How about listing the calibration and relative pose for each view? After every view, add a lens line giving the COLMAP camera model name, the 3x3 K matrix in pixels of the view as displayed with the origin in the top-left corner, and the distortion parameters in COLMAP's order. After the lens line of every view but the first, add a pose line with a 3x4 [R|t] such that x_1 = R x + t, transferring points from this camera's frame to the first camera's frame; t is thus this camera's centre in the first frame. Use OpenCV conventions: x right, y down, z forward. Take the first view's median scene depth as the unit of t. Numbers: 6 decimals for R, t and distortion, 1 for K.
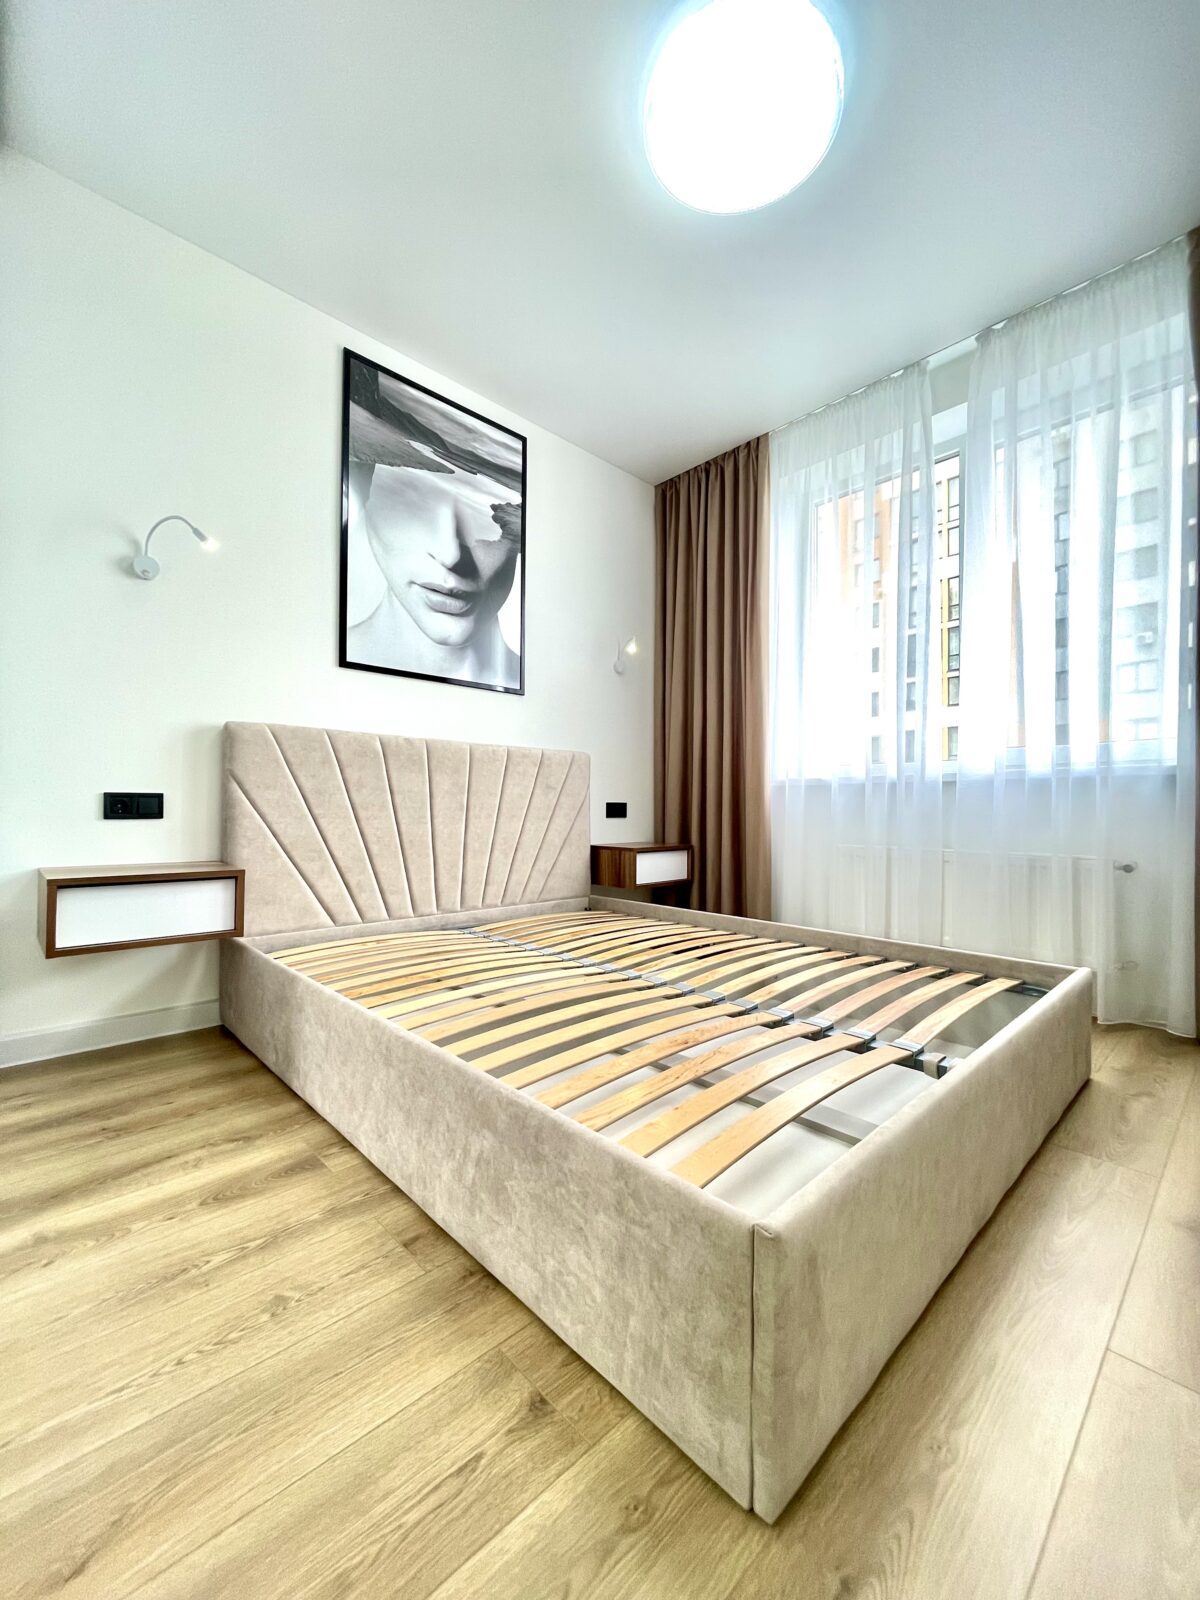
lens RADIAL K [[648.4, 0, 579.5], [0, 648.4, 802.6], [0, 0, 1]] dist [0.000076, -0.003012]
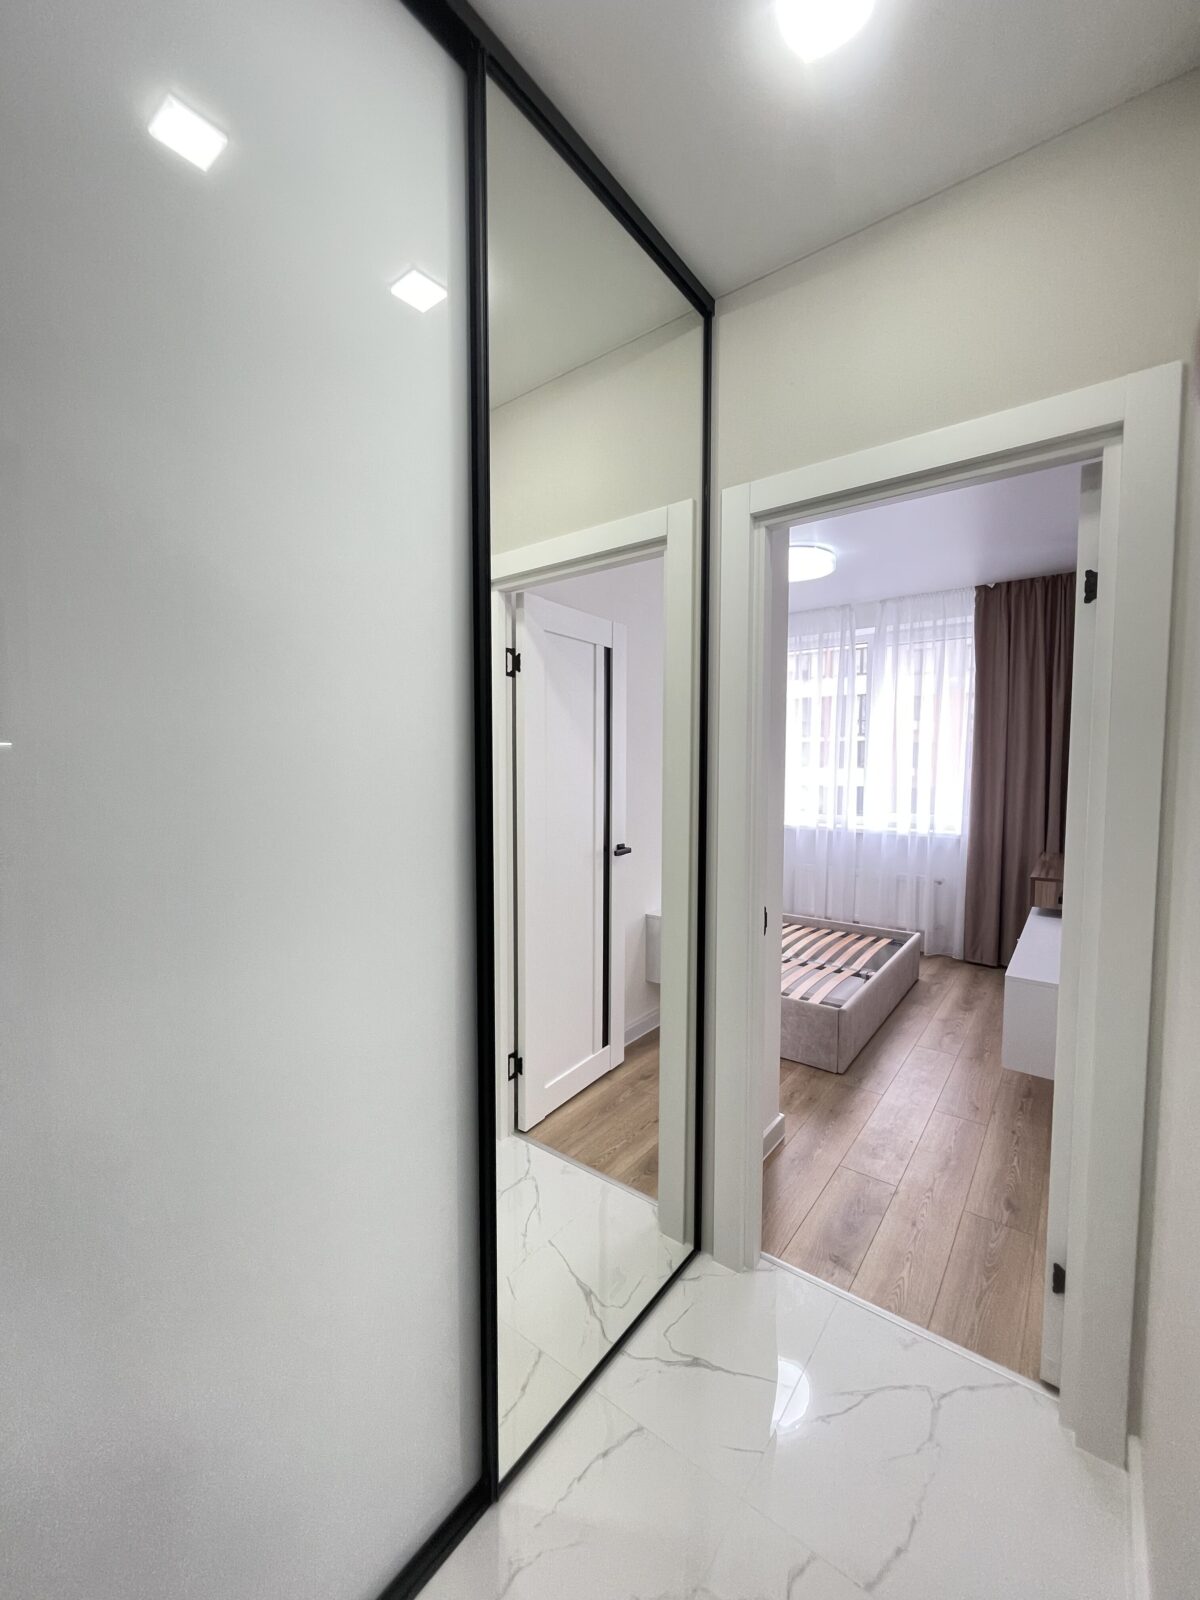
lens RADIAL K [[648.4, 0, 579.5], [0, 648.4, 802.6], [0, 0, 1]] dist [0.000076, -0.003012]
pose [[0.988425, -0.023517, 0.149879, -0.746684], [0.012555, 0.997204, 0.073669, -0.390996], [-0.151192, -0.070935, 0.985956, -1.059286]]
